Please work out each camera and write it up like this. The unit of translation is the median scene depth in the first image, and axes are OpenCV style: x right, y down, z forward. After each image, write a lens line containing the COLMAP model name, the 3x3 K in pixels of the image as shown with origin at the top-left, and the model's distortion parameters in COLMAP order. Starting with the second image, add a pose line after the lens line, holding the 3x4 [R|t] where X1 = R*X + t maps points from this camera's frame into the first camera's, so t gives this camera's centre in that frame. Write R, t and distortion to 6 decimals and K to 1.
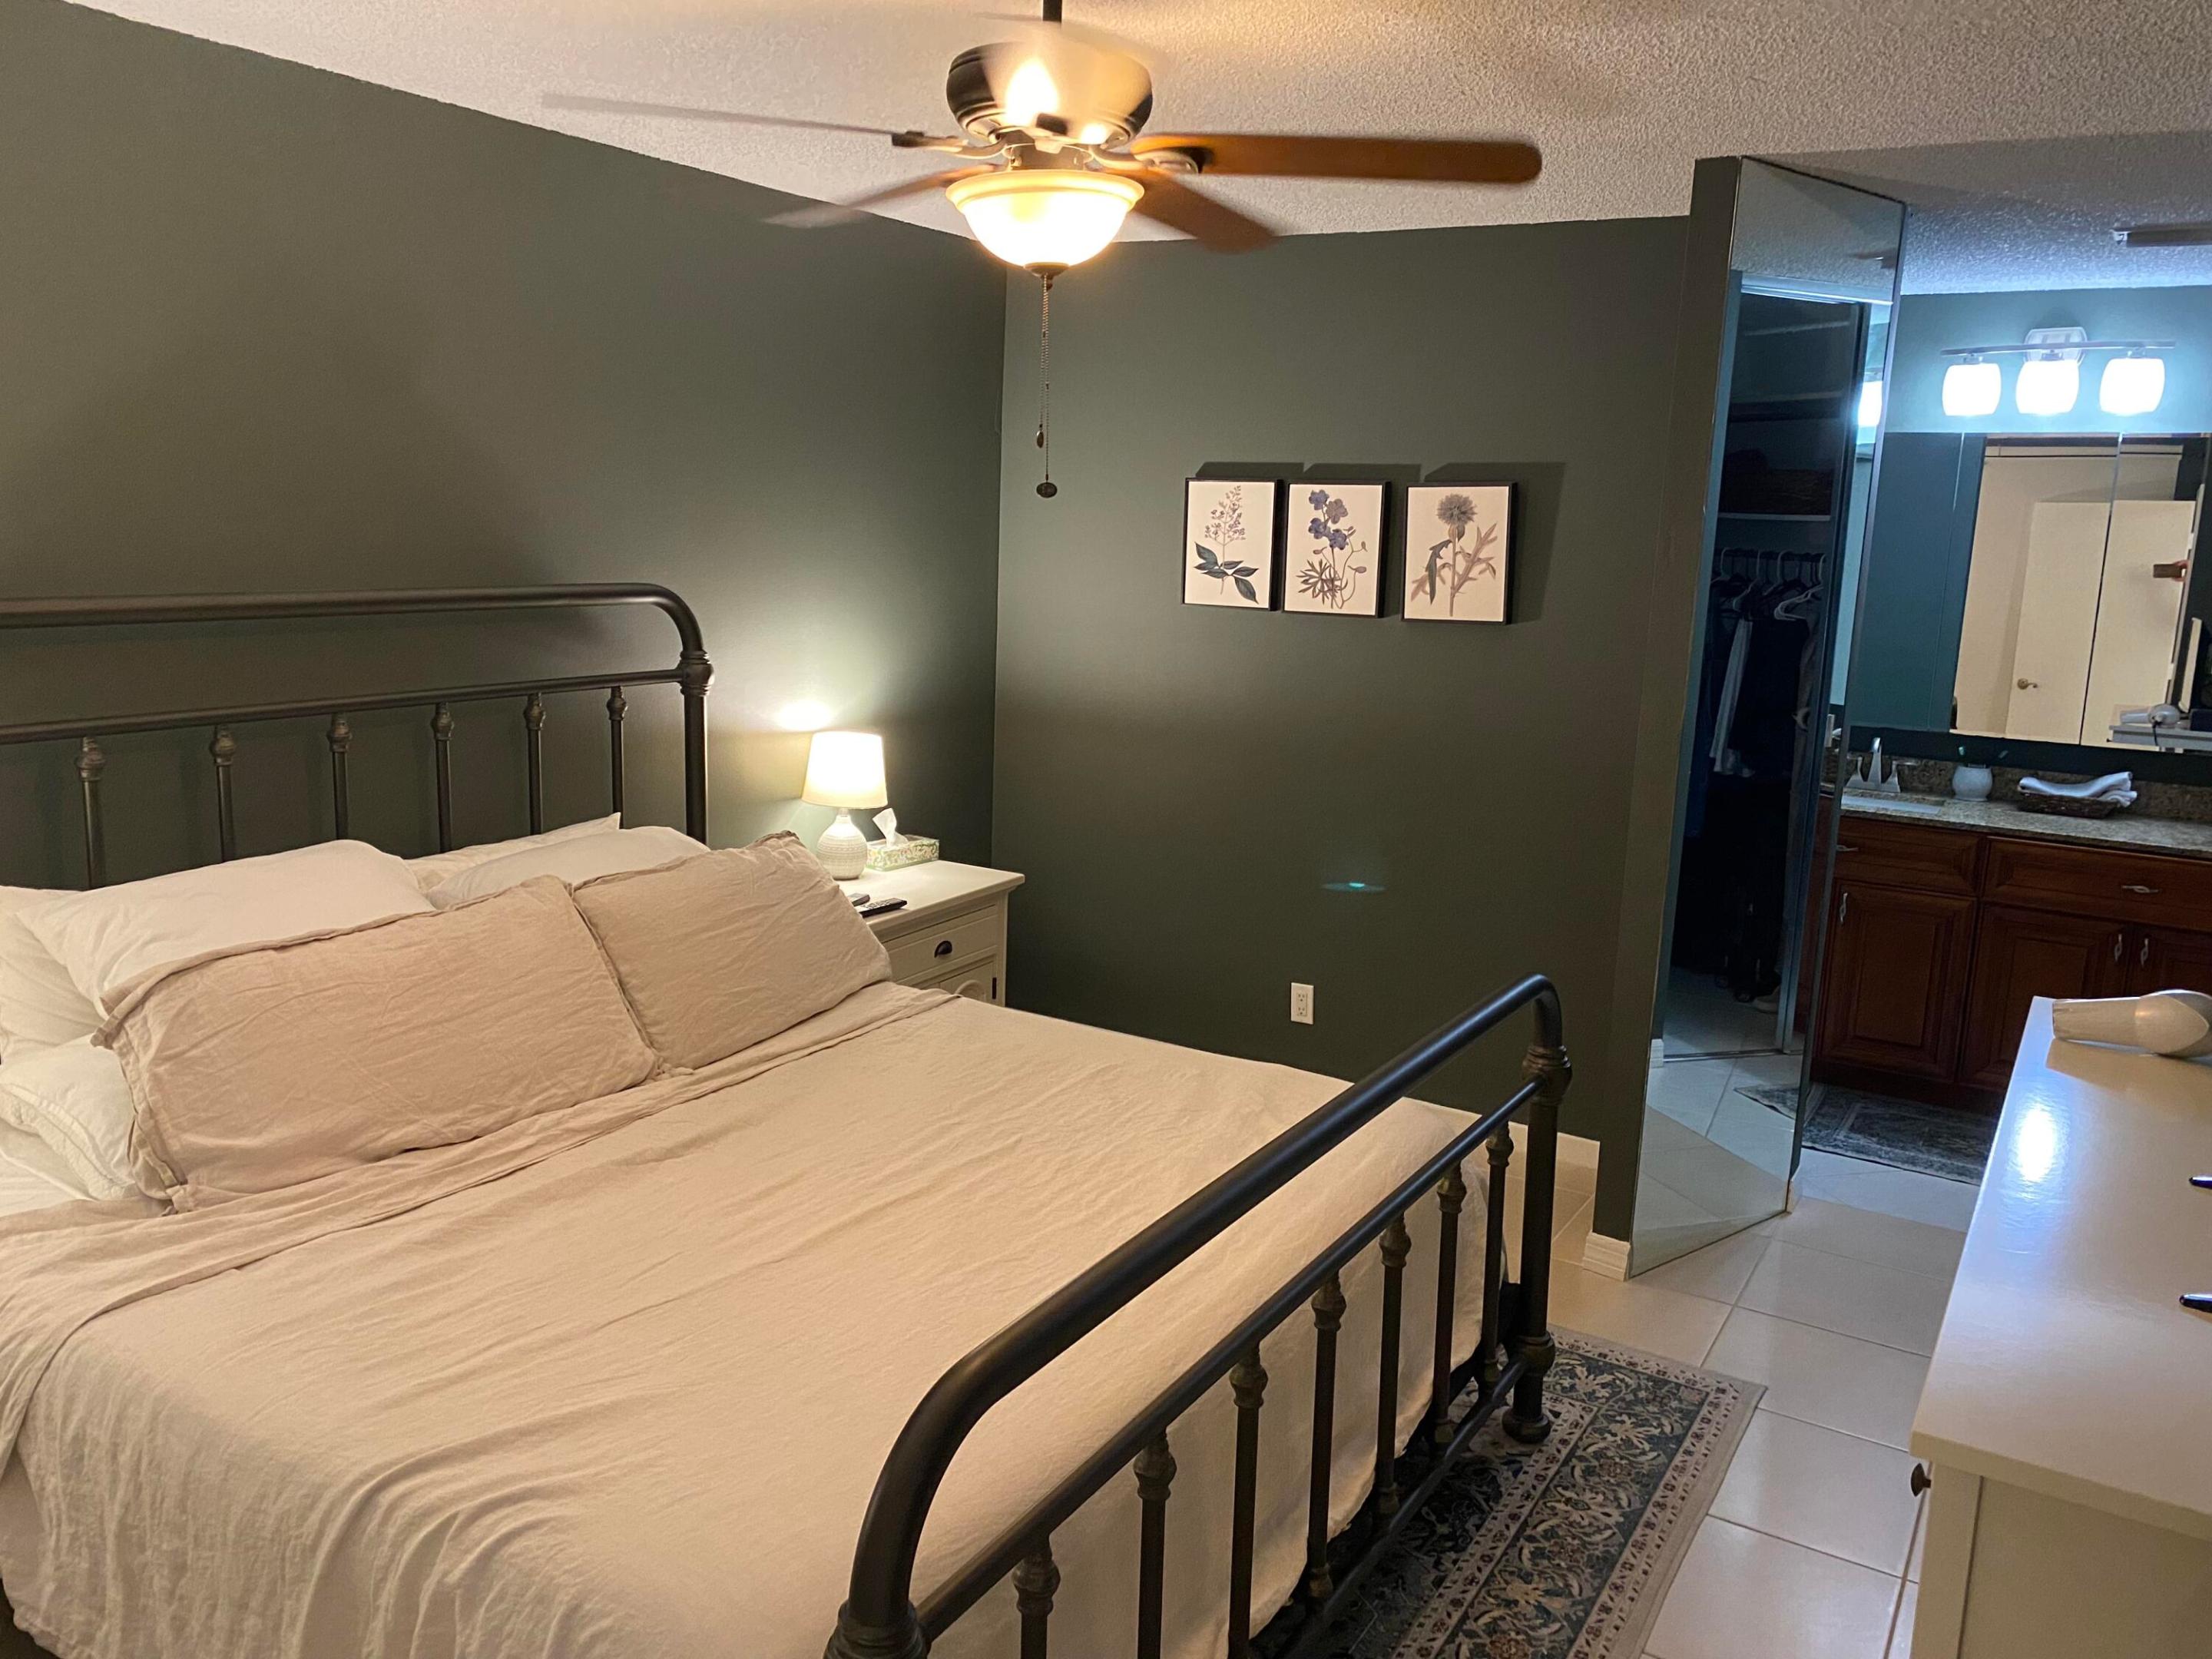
lens RADIAL K [[1664.0, 0, 1084.7], [0, 1664.0, 814.6], [0, 0, 1]] dist [0.051882, -0.002997]
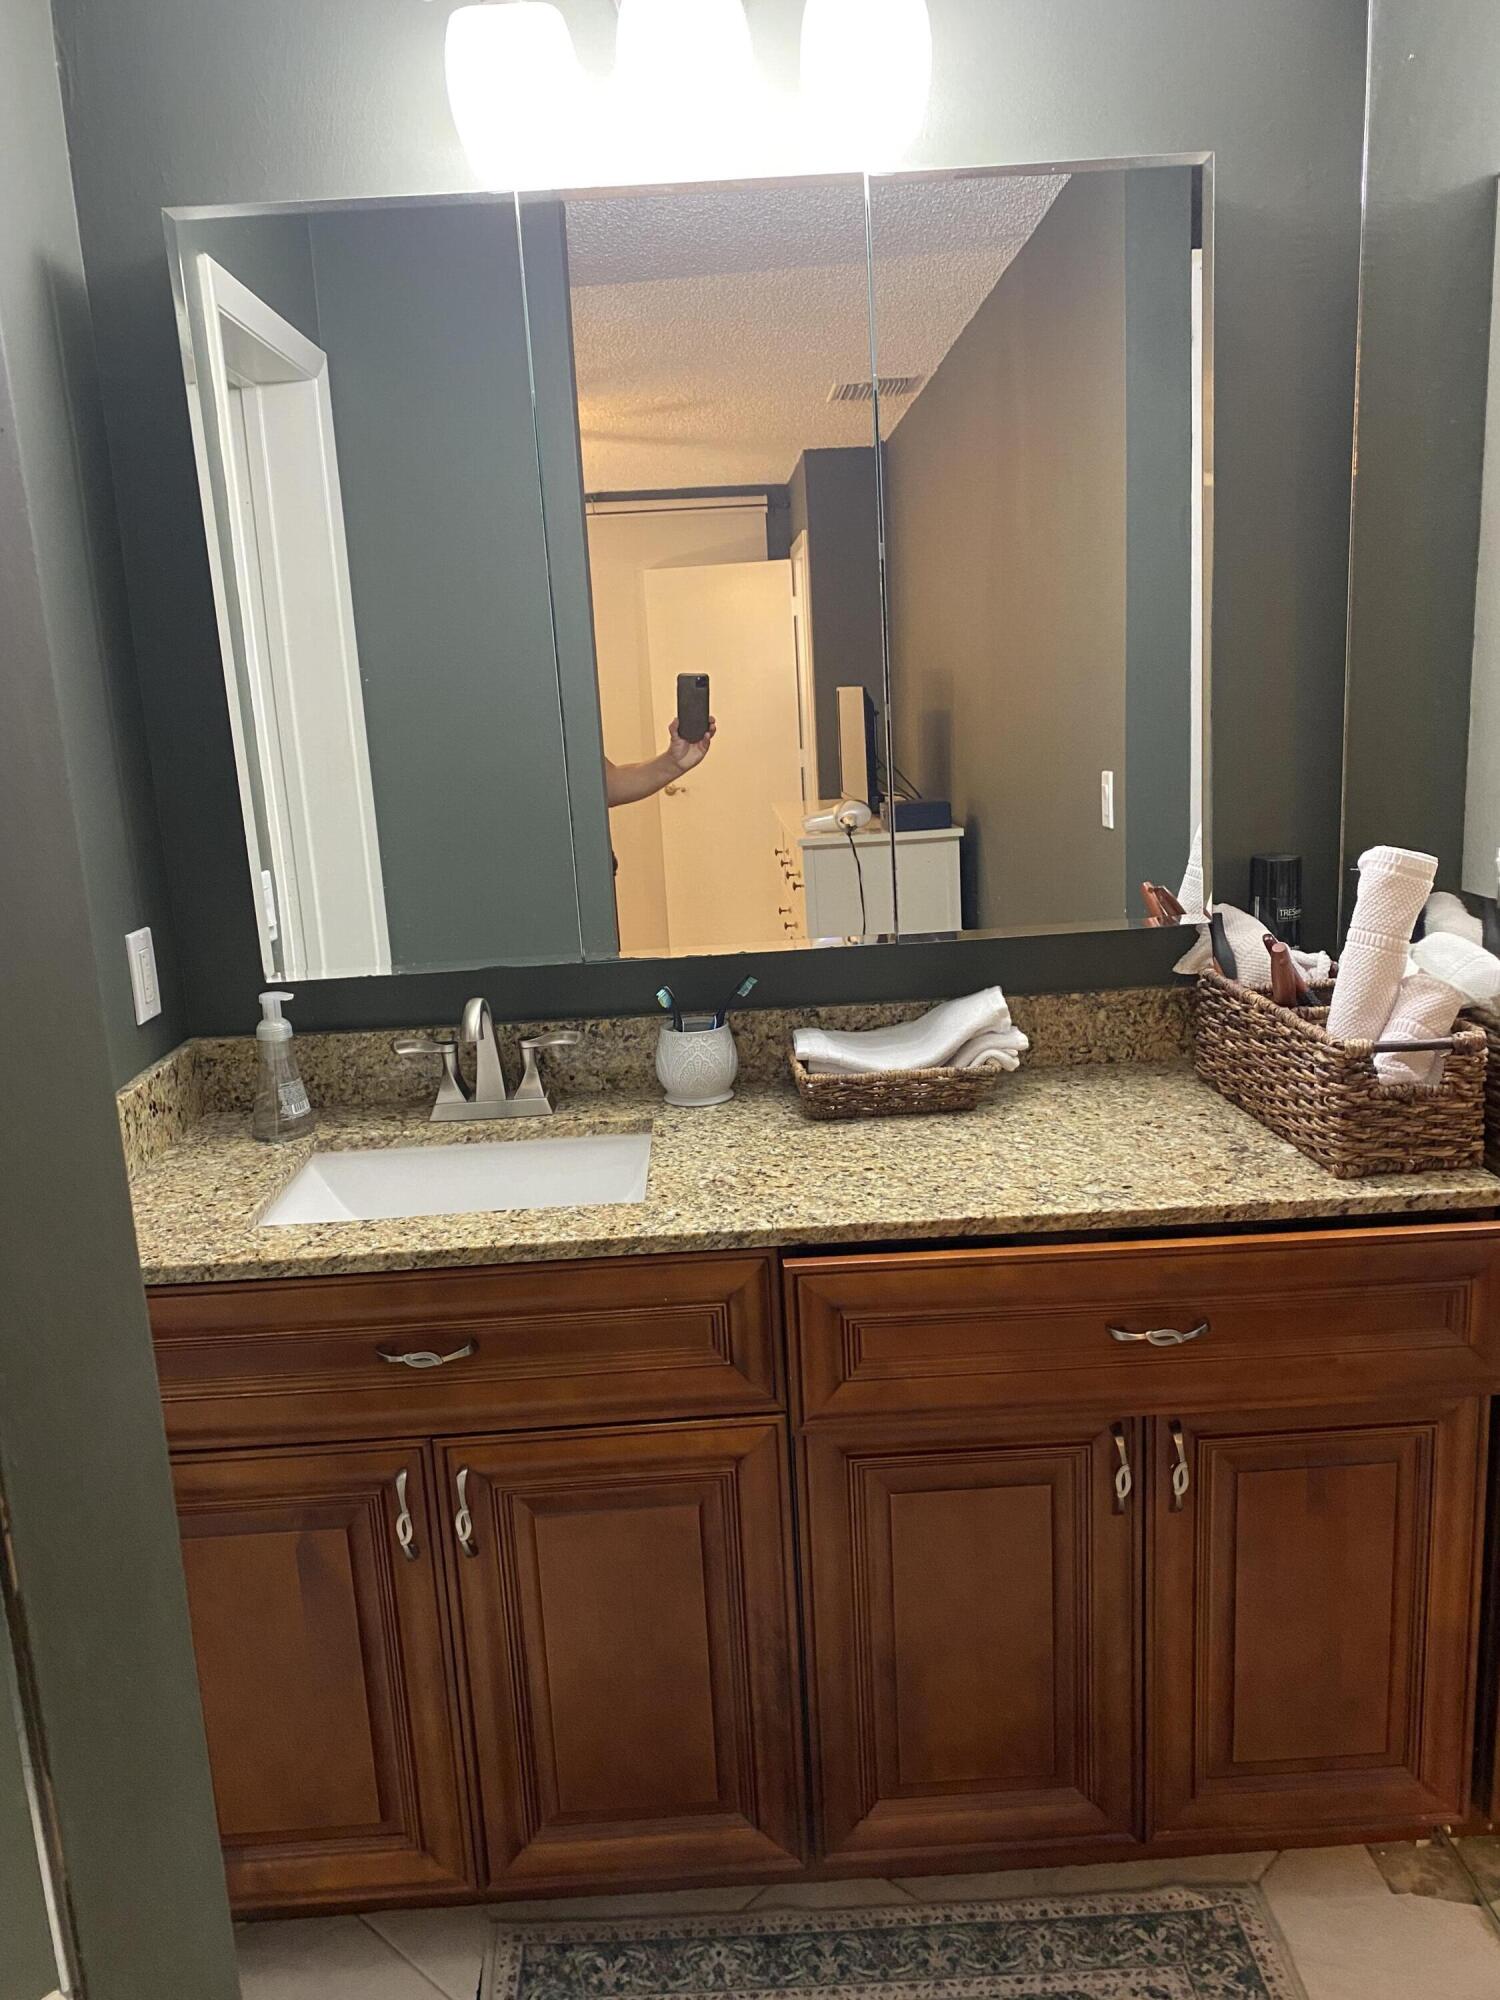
lens RADIAL K [[1504.5, 0, 747.1], [0, 1504.5, 1005.2], [0, 0, 1]] dist [0.051882, -0.002997]
pose [[0.828210, -0.193713, 0.525874, 0.385650], [0.170561, 0.980974, 0.092735, -0.074111], [-0.533832, 0.012889, 0.845492, 0.762680]]
